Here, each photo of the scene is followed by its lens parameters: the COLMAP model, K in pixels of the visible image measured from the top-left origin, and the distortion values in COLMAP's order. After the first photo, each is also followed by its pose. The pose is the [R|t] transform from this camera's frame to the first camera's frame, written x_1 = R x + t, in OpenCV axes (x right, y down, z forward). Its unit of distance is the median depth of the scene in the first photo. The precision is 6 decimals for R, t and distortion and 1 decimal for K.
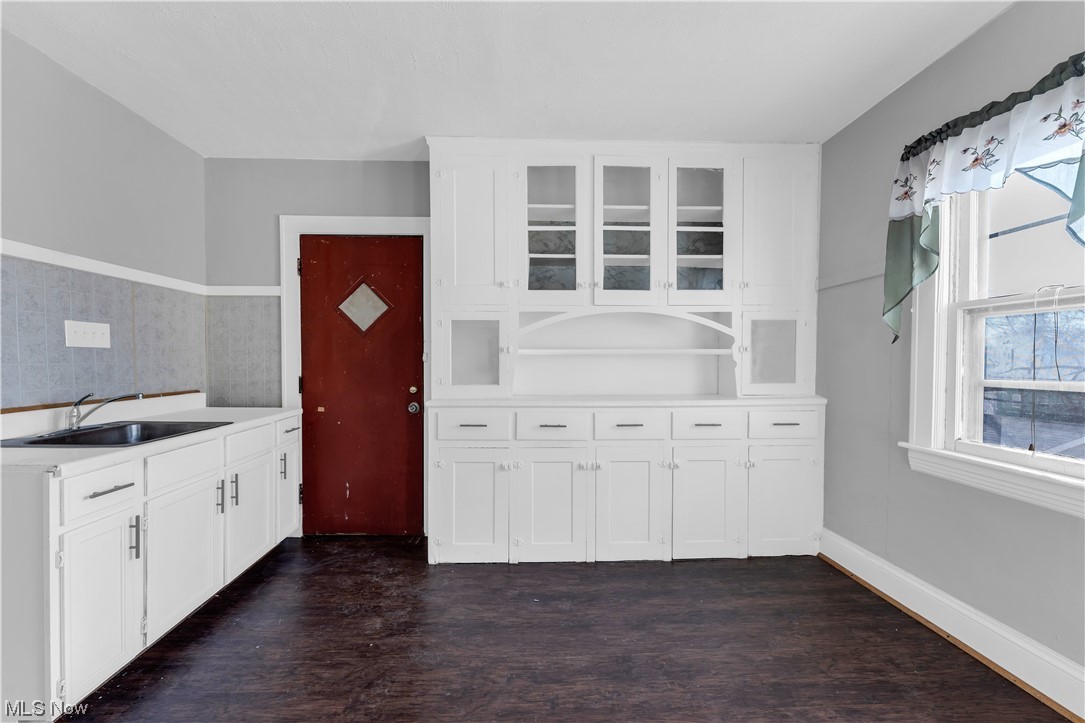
lens RADIAL K [[437.4, 0, 532.8], [0, 437.4, 364.0], [0, 0, 1]] dist [-0.002457, 0.000389]
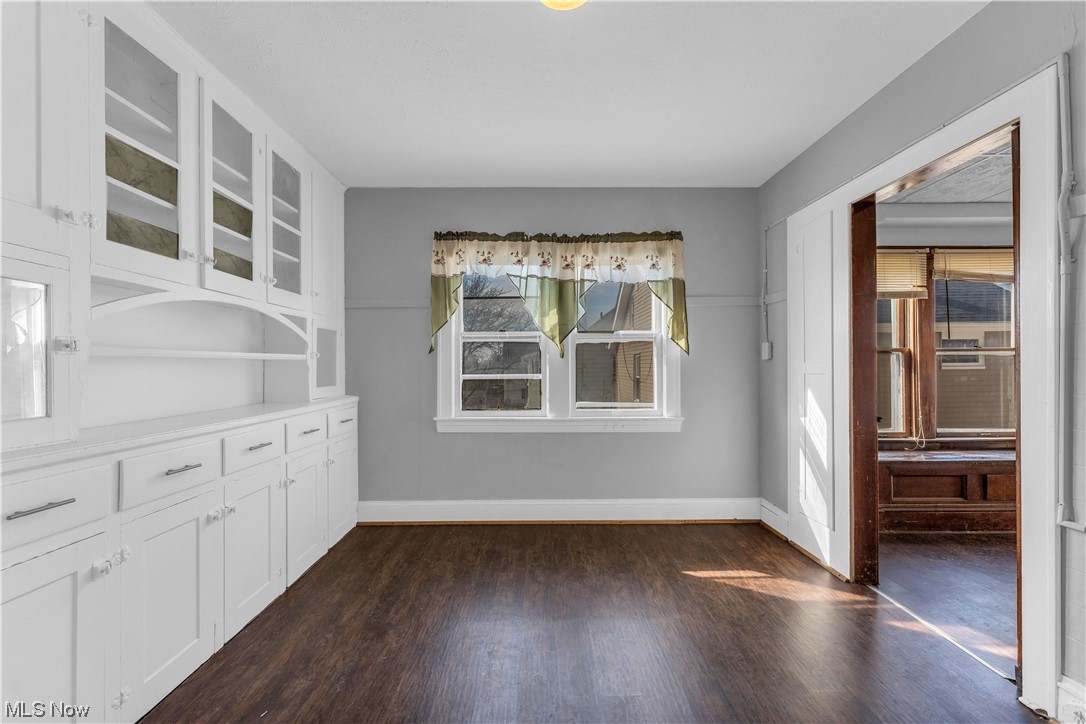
lens RADIAL K [[437.8, 0, 534.7], [0, 437.8, 363.5], [0, 0, 1]] dist [-0.002457, 0.000389]
pose [[0.036375, 0.004591, 0.999328, -0.568191], [0.014790, 0.999877, -0.005132, -0.000990], [-0.999229, 0.014967, 0.036302, 0.460792]]
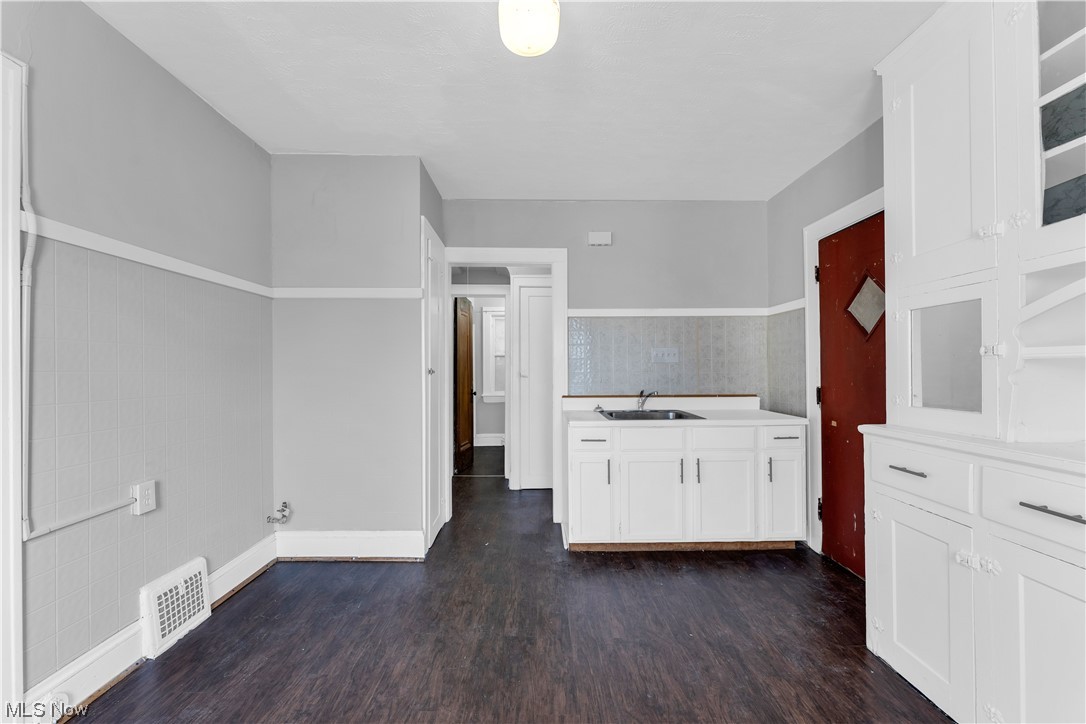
lens RADIAL K [[437.8, 0, 542.3], [0, 437.8, 367.4], [0, 0, 1]] dist [-0.002457, 0.000389]
pose [[-0.028264, -0.008339, -0.999566, 0.518341], [-0.005823, 0.999950, -0.008178, -0.003691], [0.999584, 0.005589, -0.028311, 0.474270]]
